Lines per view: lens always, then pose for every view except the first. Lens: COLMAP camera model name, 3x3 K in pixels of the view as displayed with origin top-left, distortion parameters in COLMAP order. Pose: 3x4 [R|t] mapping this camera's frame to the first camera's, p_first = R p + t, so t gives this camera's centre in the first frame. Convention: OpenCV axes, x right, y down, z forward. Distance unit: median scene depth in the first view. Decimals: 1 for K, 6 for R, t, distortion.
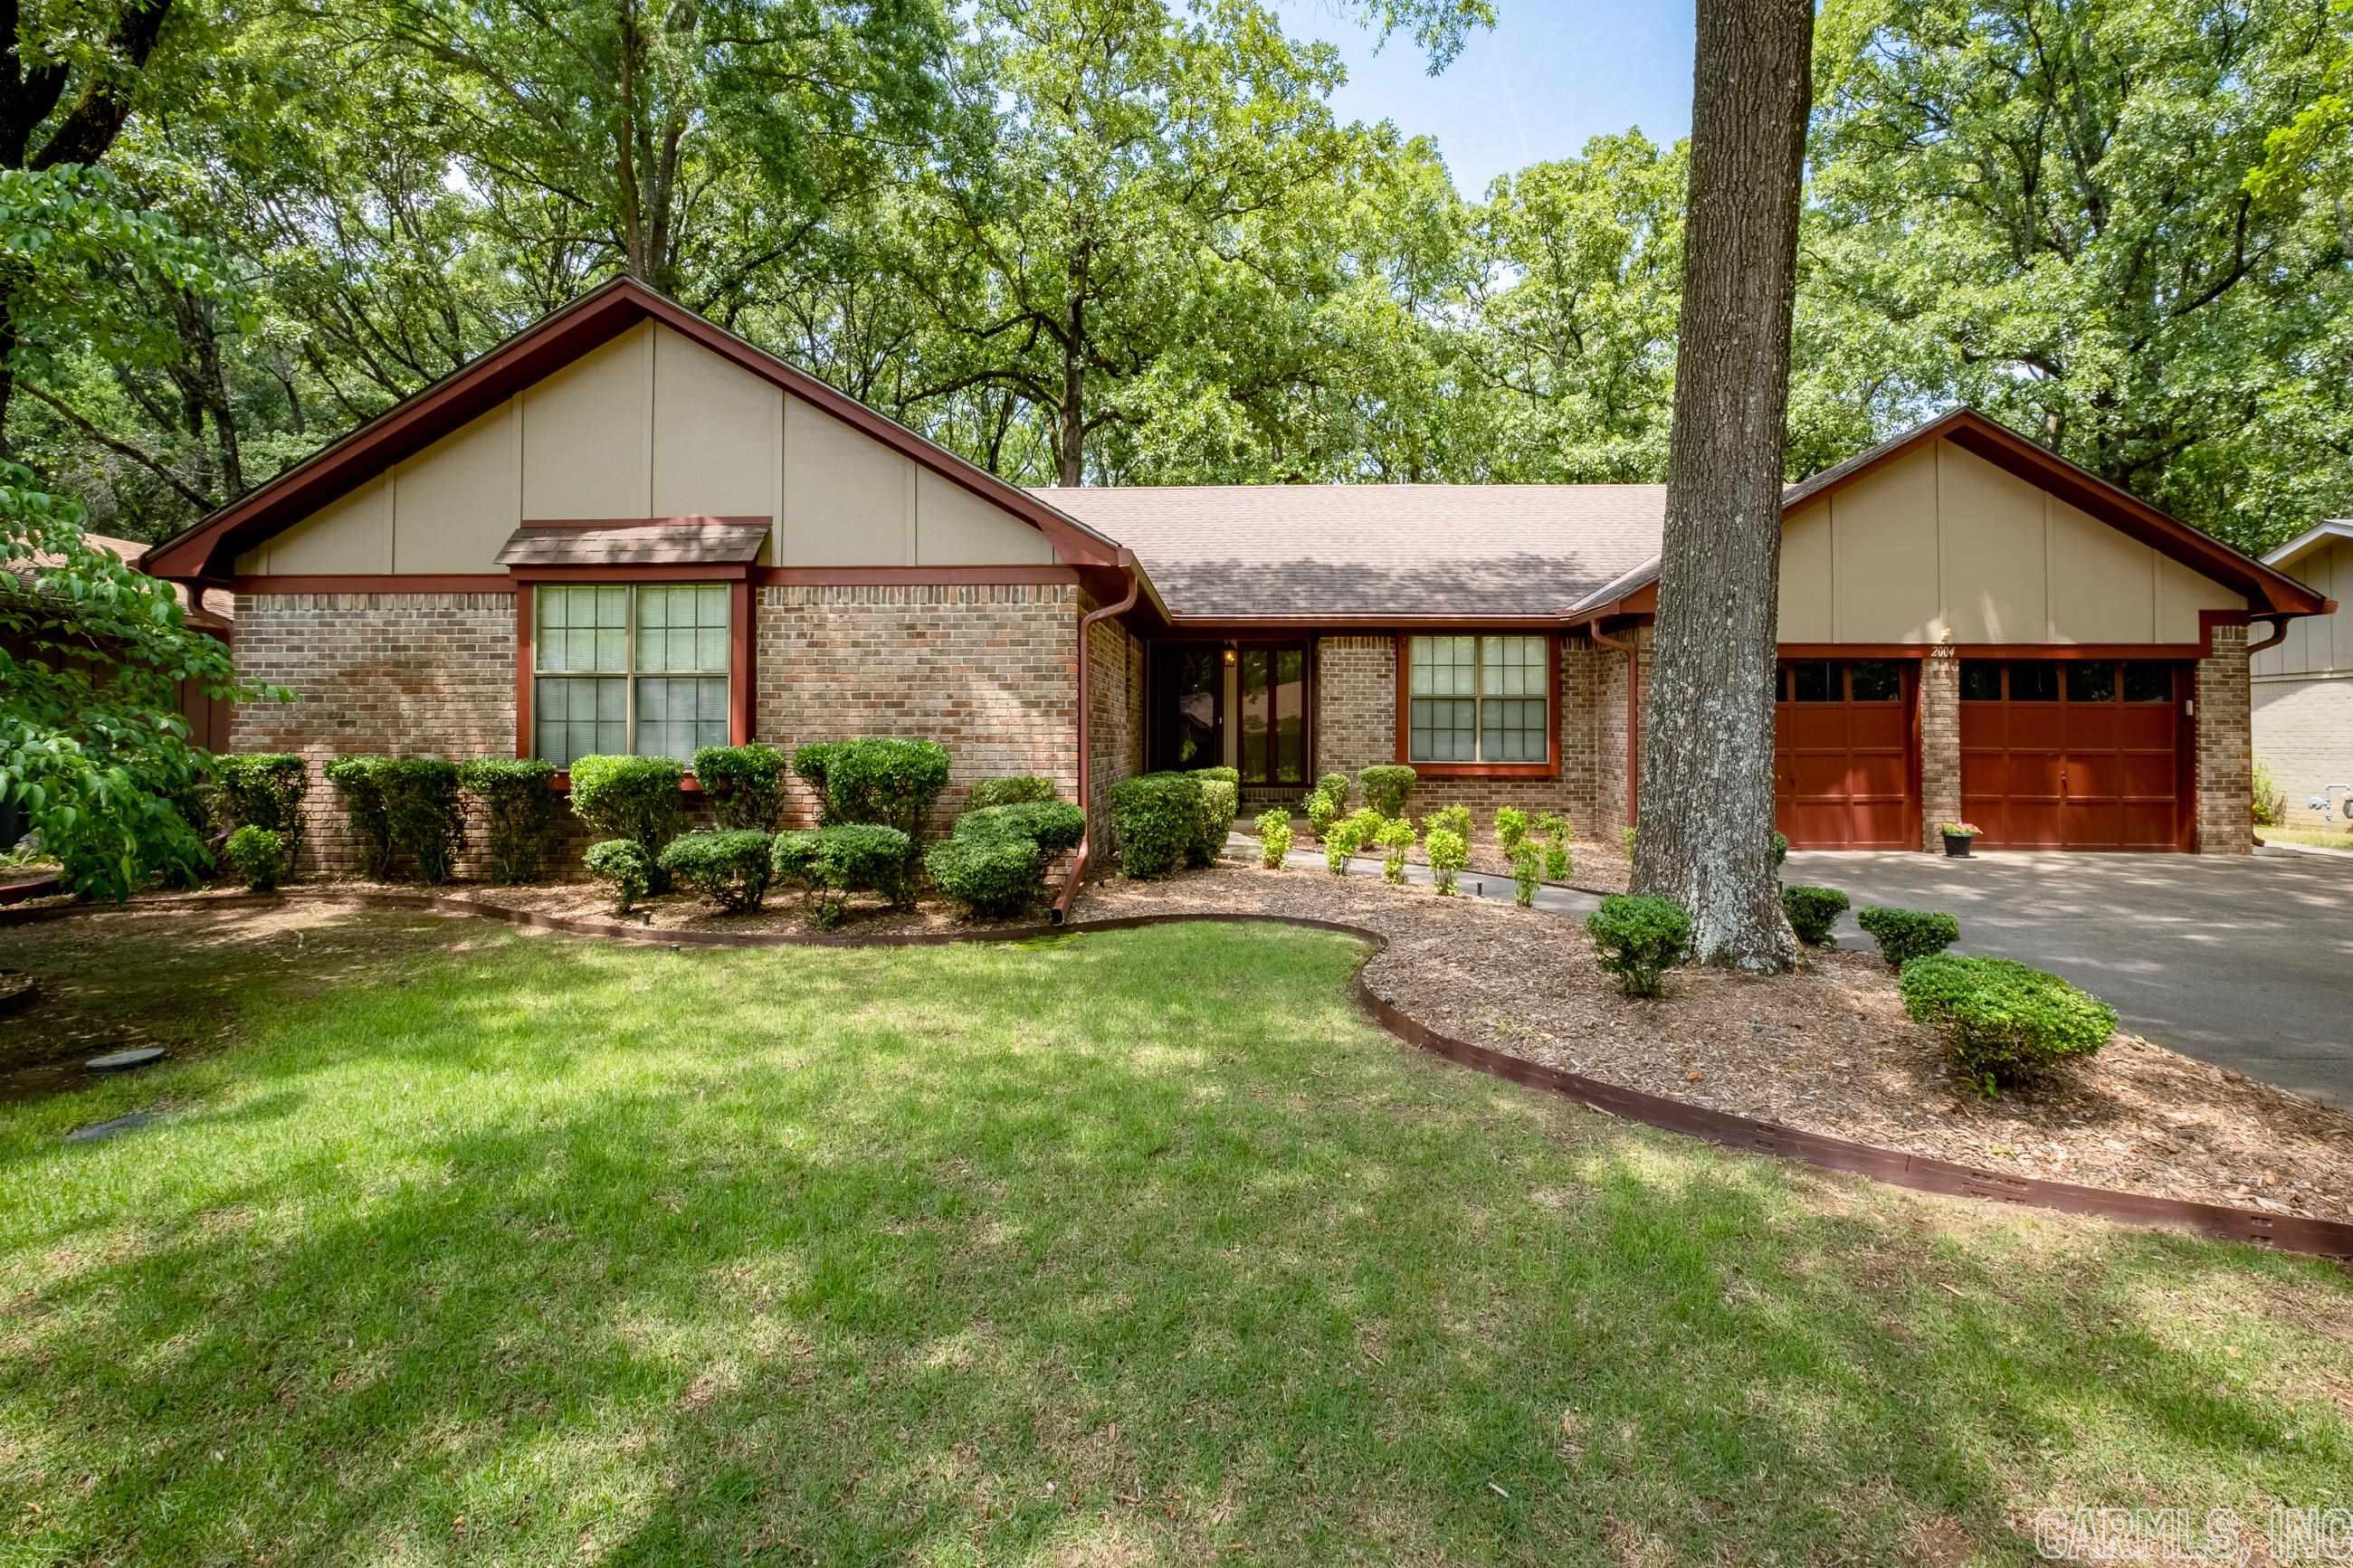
lens RADIAL K [[1149.5, 0, 1134.4], [0, 1149.5, 714.3], [0, 0, 1]] dist [-0.011830, 0.000504]
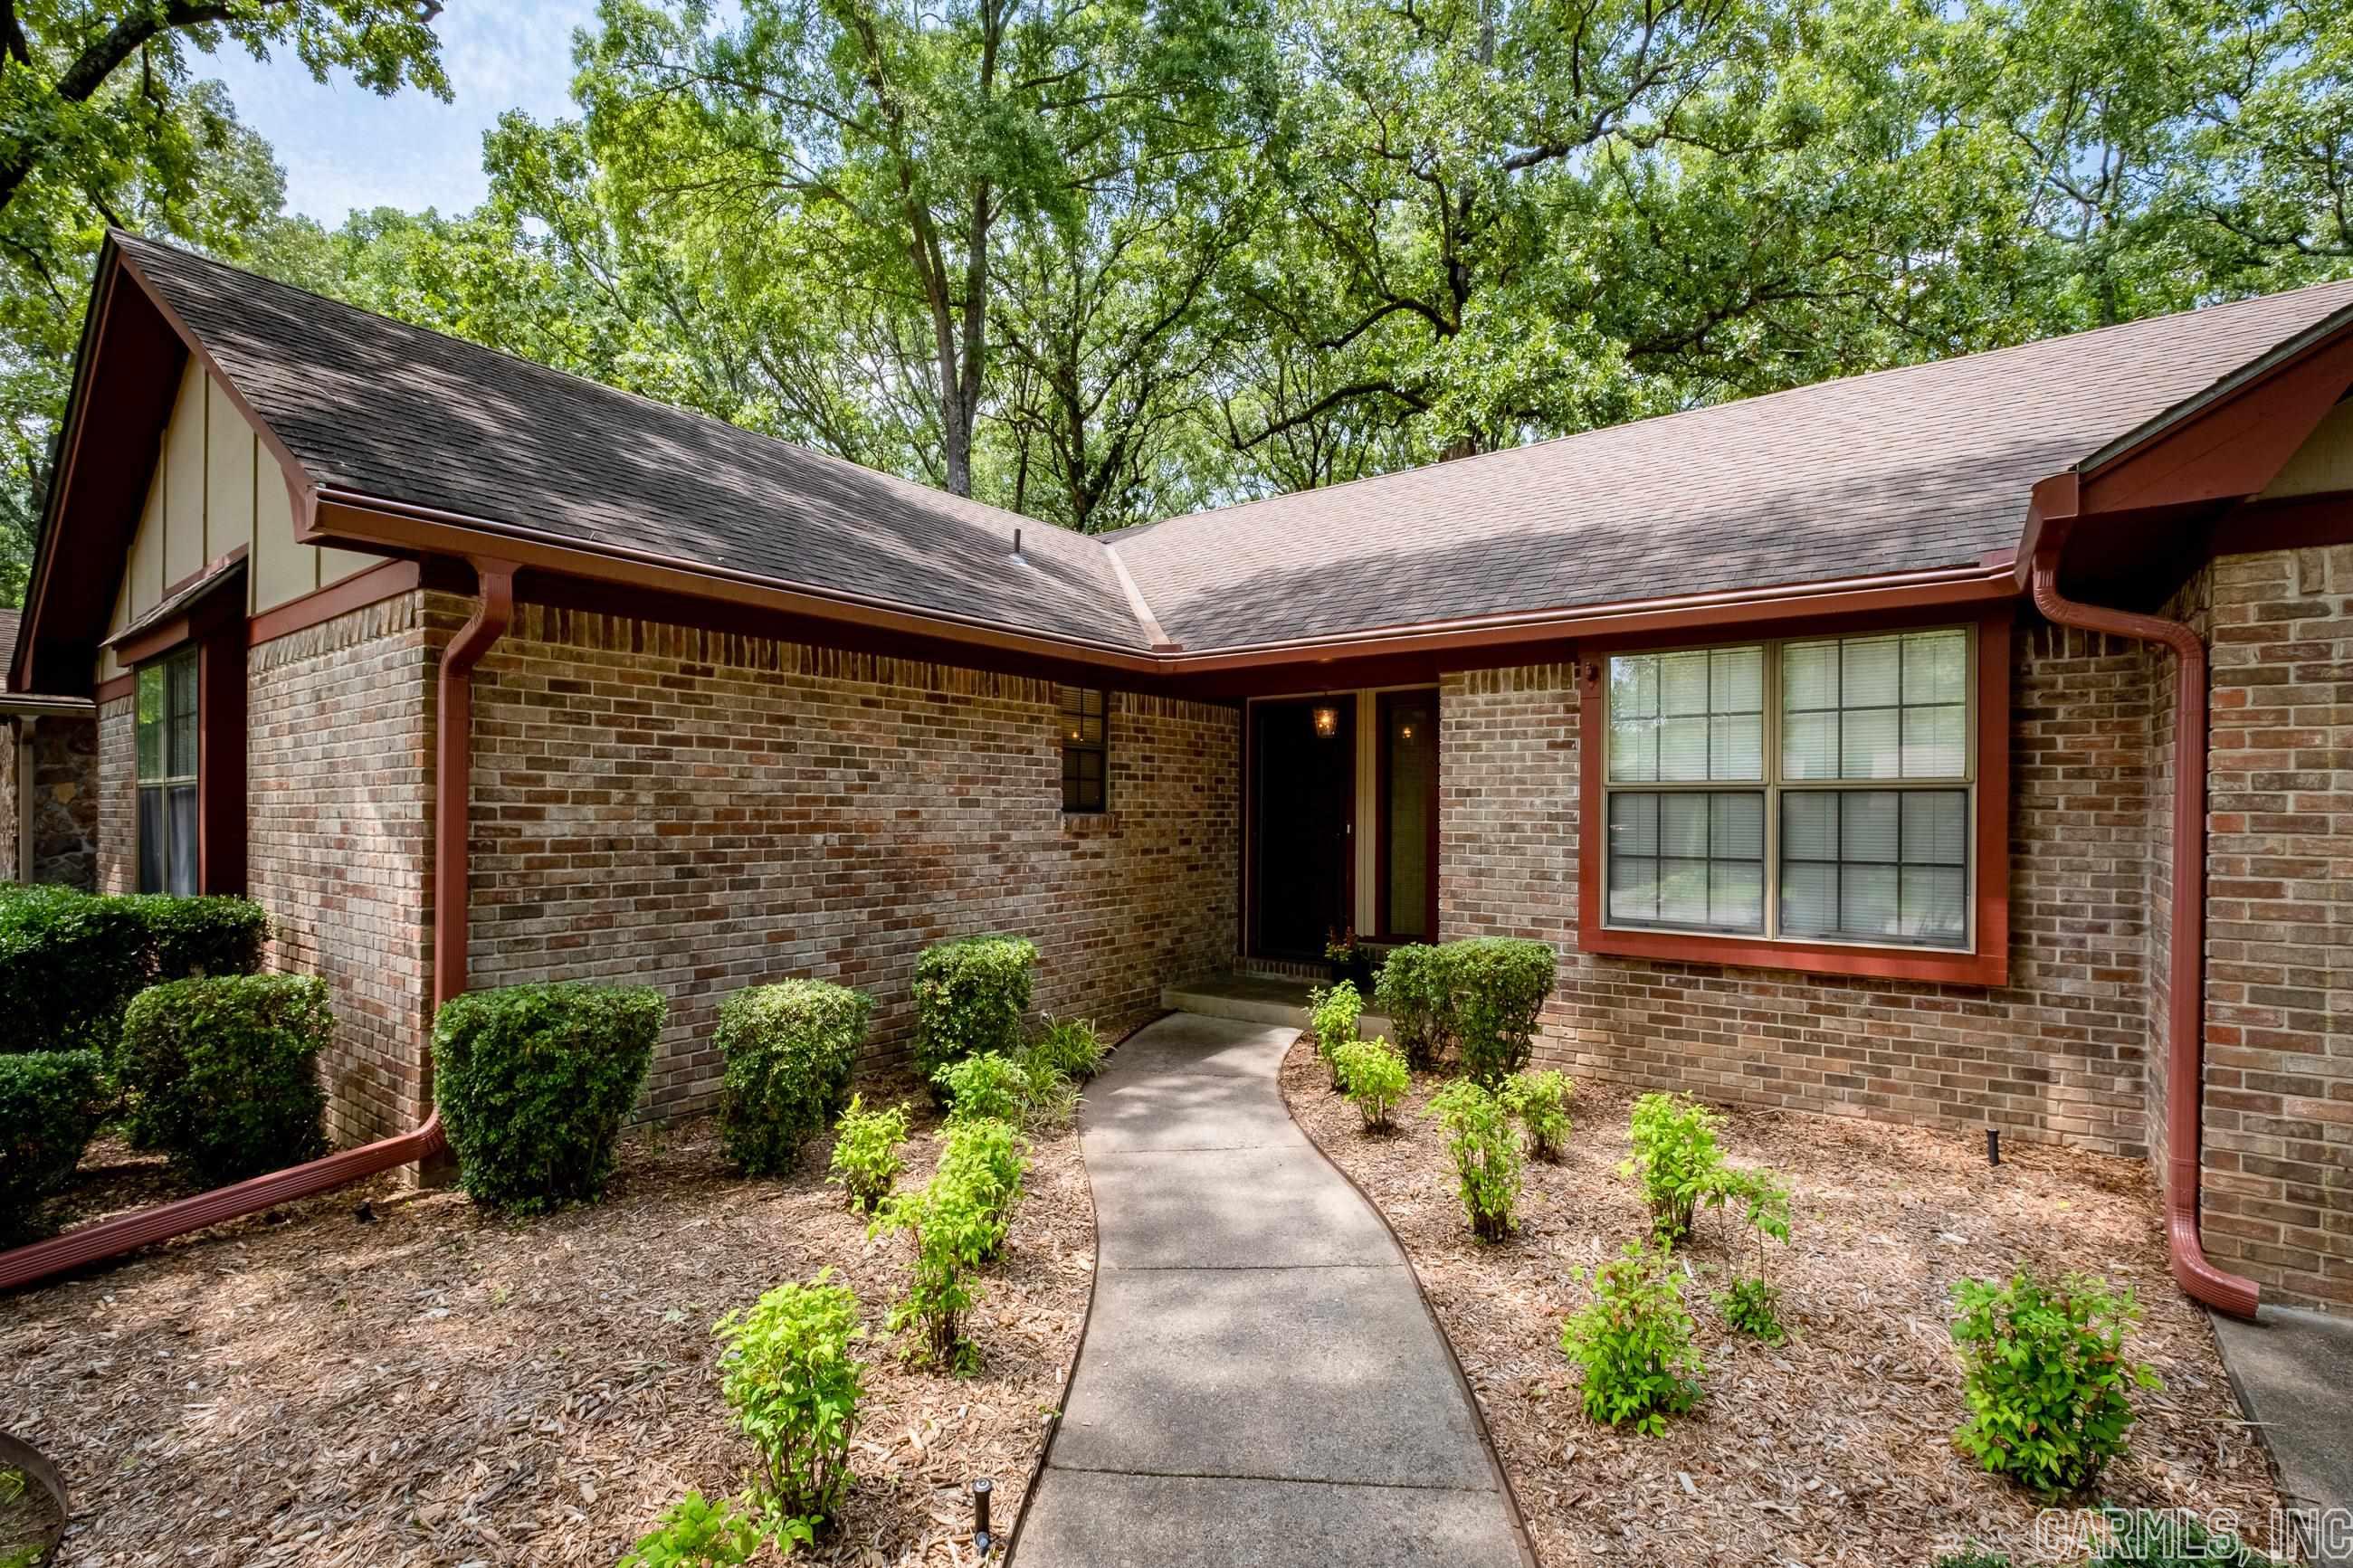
lens RADIAL K [[1041.4, 0, 1169.6], [0, 1041.4, 804.2], [0, 0, 1]] dist [0.002295, 0.000687]
pose [[0.833518, -0.004027, -0.552477, 0.326409], [0.009942, 0.999921, 0.007709, -0.013428], [0.552402, -0.011918, 0.833493, 0.550518]]
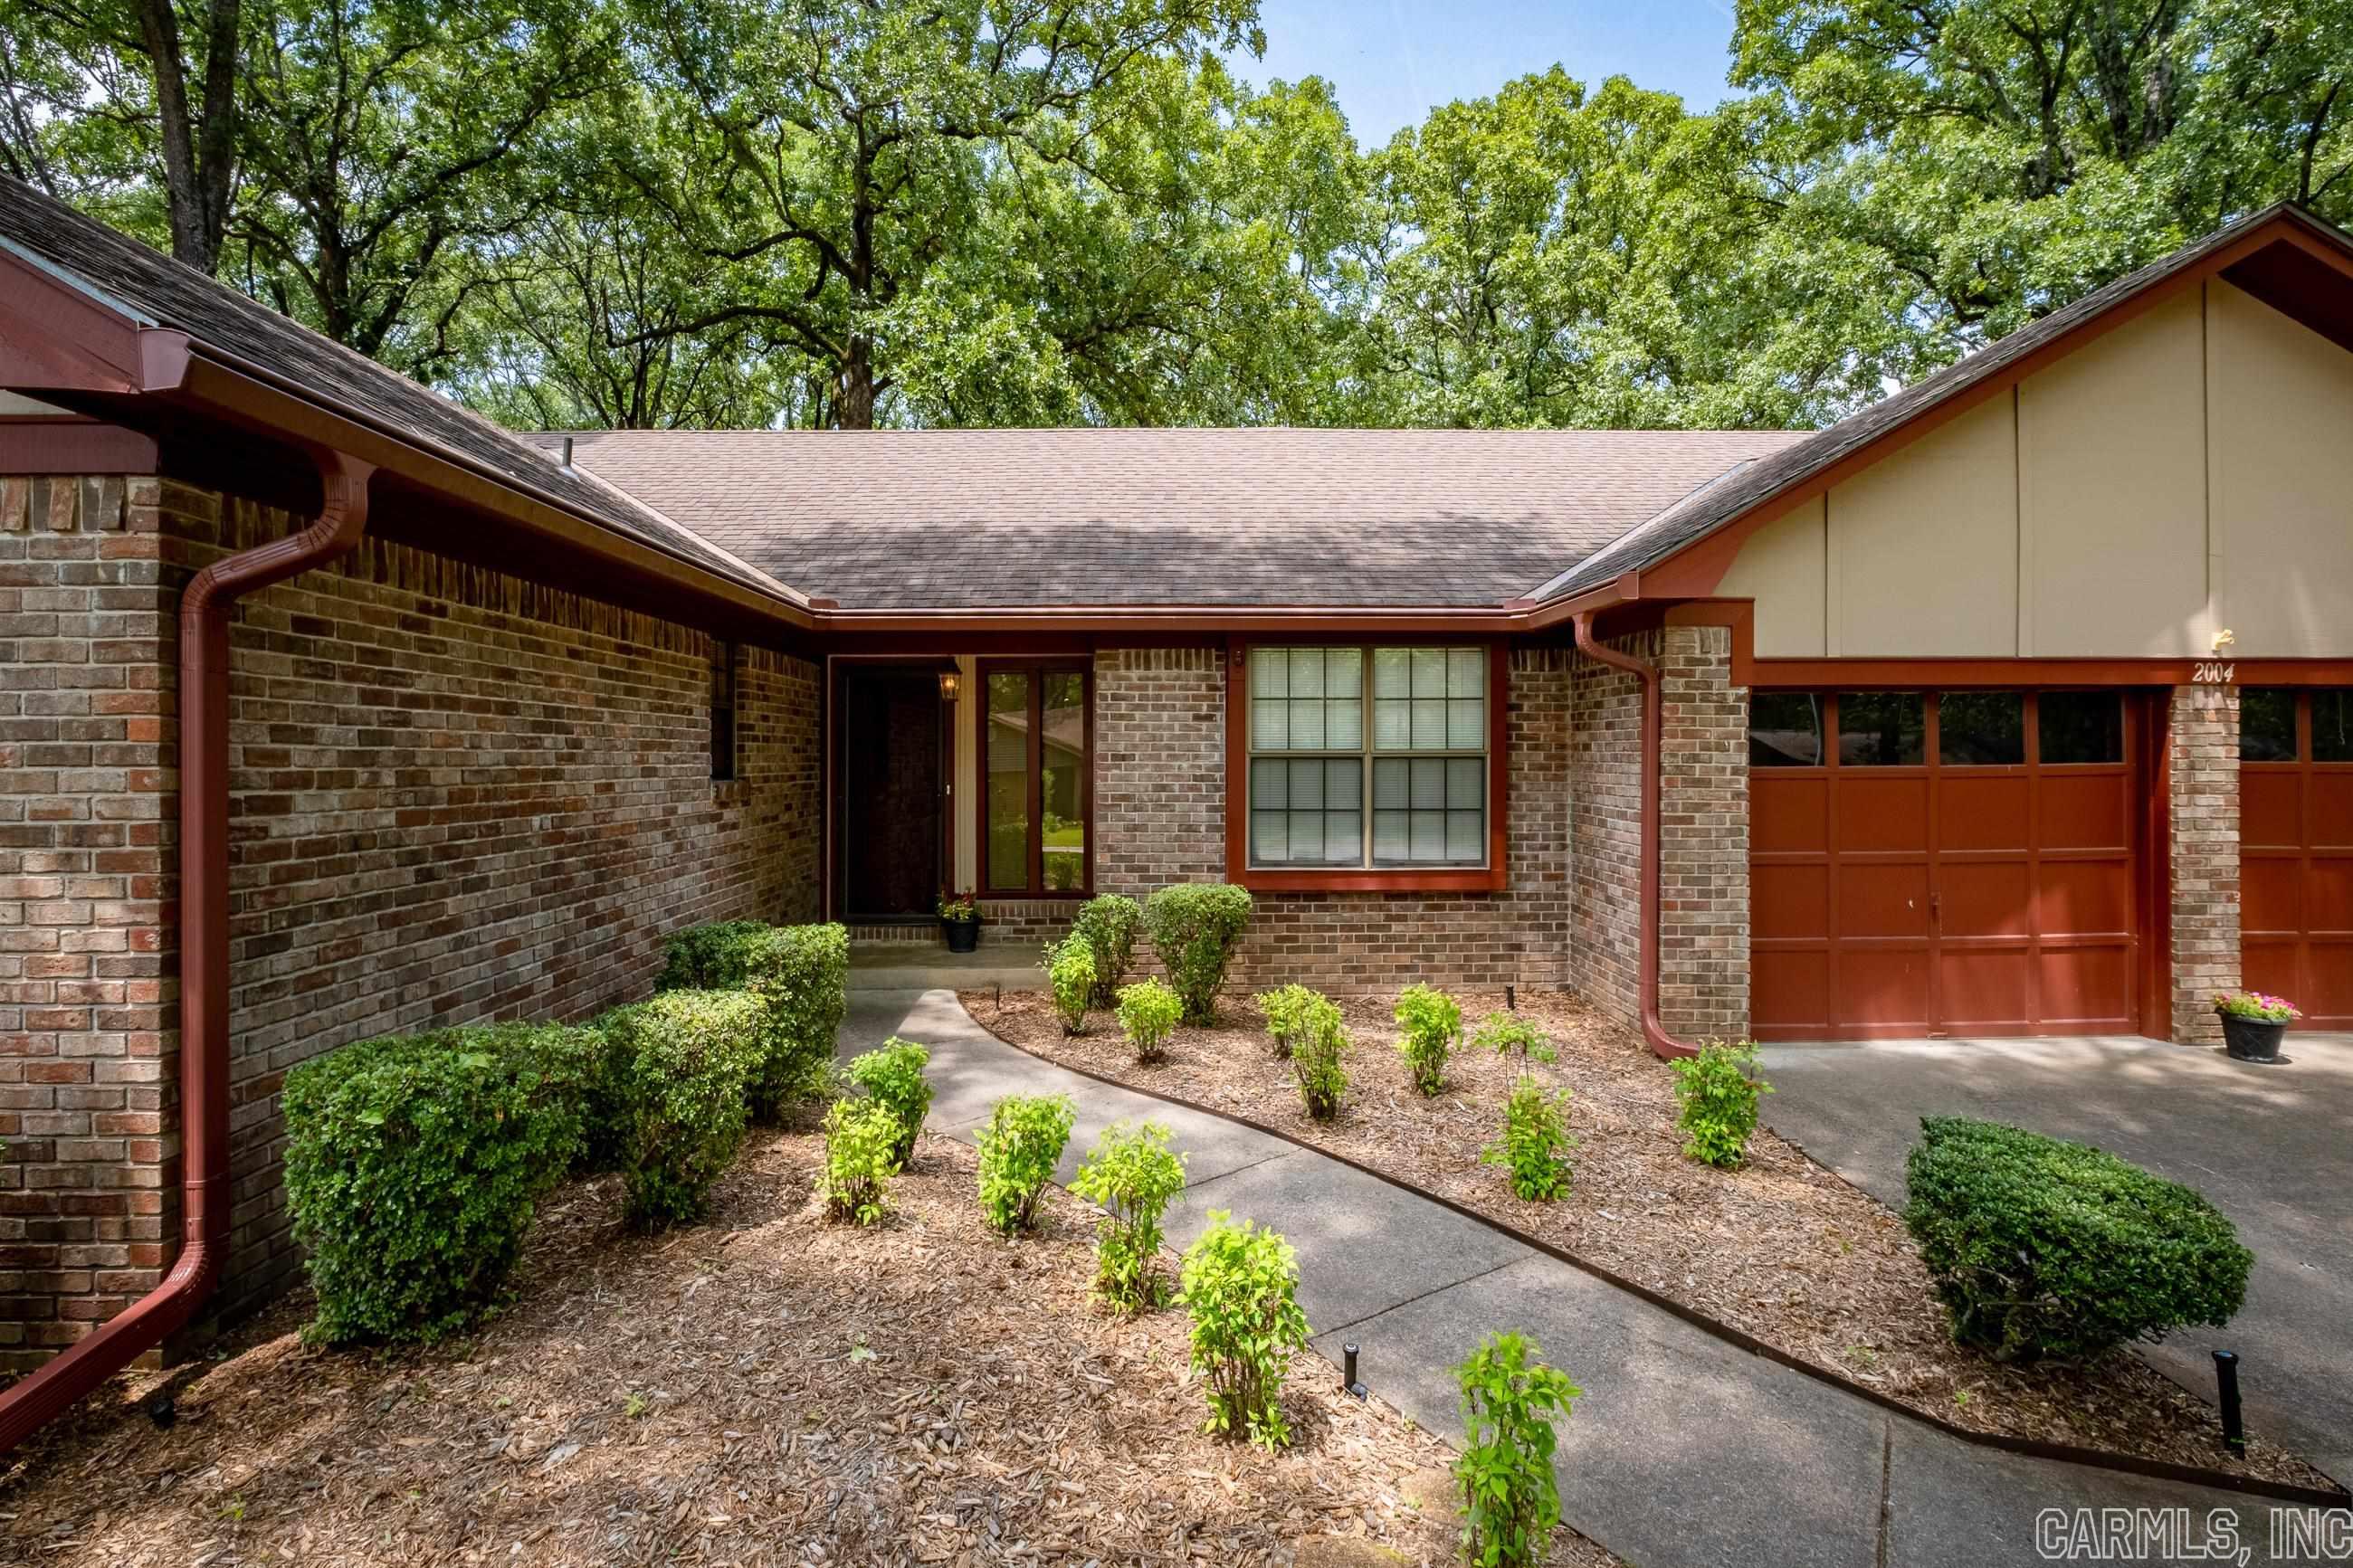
lens RADIAL K [[1111.0, 0, 1109.8], [0, 1111.0, 748.9], [0, 0, 1]] dist [-0.007417, 0.000414]
pose [[0.998740, -0.005320, 0.049895, 0.143534], [0.004695, 0.999909, 0.012633, -0.025110], [-0.049957, -0.012382, 0.998675, 0.453743]]
